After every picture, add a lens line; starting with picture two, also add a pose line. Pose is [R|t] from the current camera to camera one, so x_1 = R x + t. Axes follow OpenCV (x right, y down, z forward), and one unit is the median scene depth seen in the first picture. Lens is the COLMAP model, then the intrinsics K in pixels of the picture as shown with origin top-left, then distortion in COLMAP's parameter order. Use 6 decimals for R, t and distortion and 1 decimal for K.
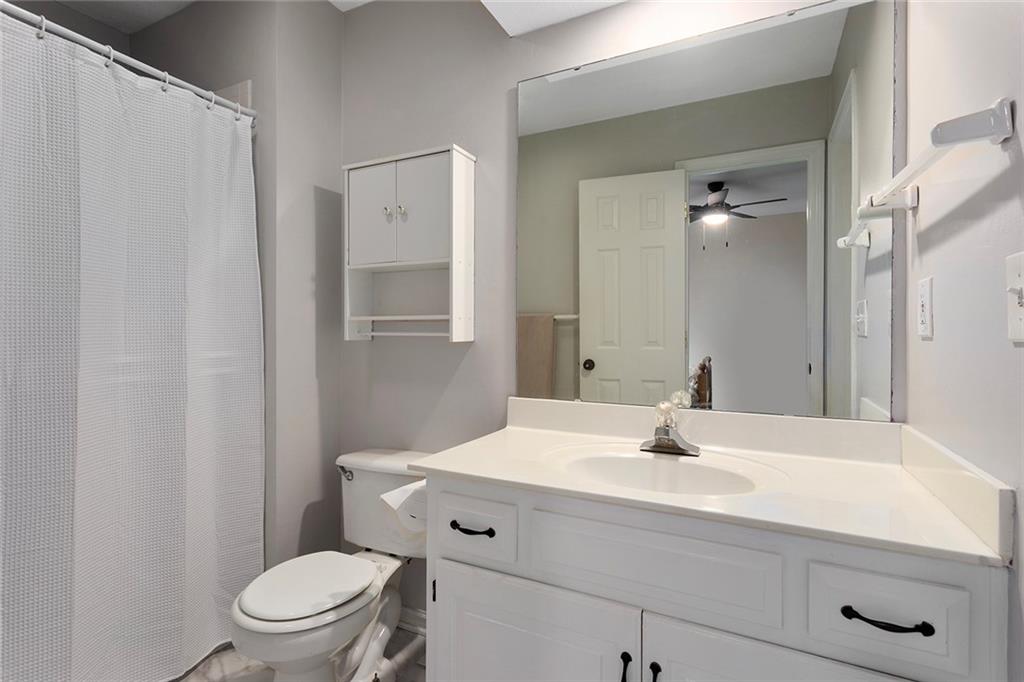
lens RADIAL K [[487.5, 0, 512.0], [0, 487.5, 339.6], [0, 0, 1]] dist [0.003335, -0.000707]
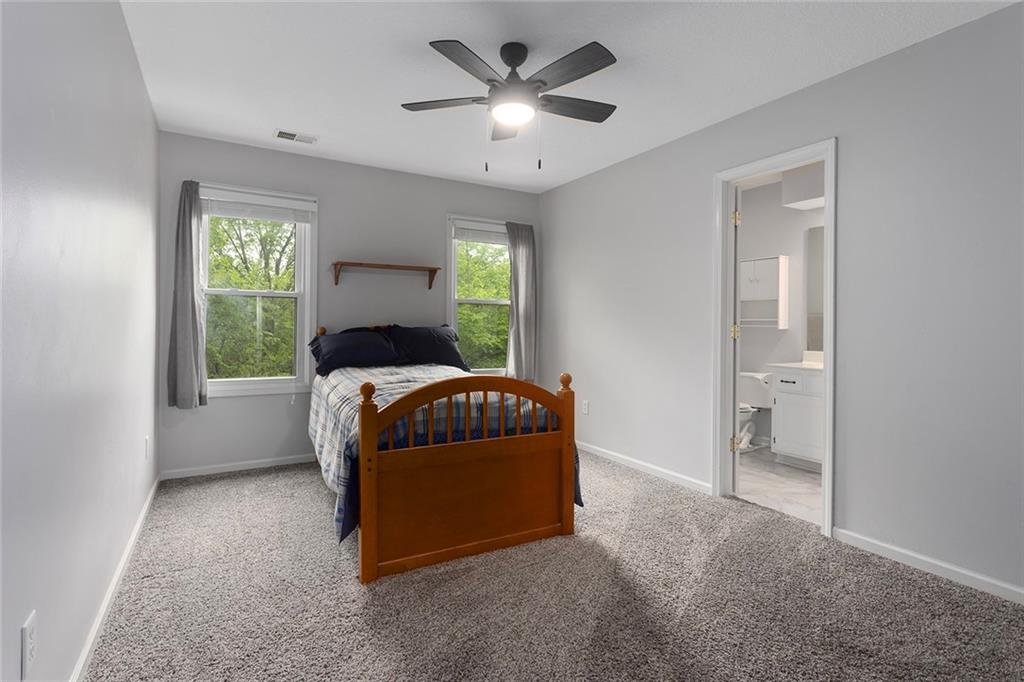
lens RADIAL K [[487.5, 0, 509.1], [0, 487.5, 337.2], [0, 0, 1]] dist [0.003335, -0.000707]
pose [[0.834540, 0.006679, -0.550907, 0.117021], [-0.006679, 0.999976, 0.002005, 0.053450], [0.550907, 0.002006, 0.834564, -2.028073]]
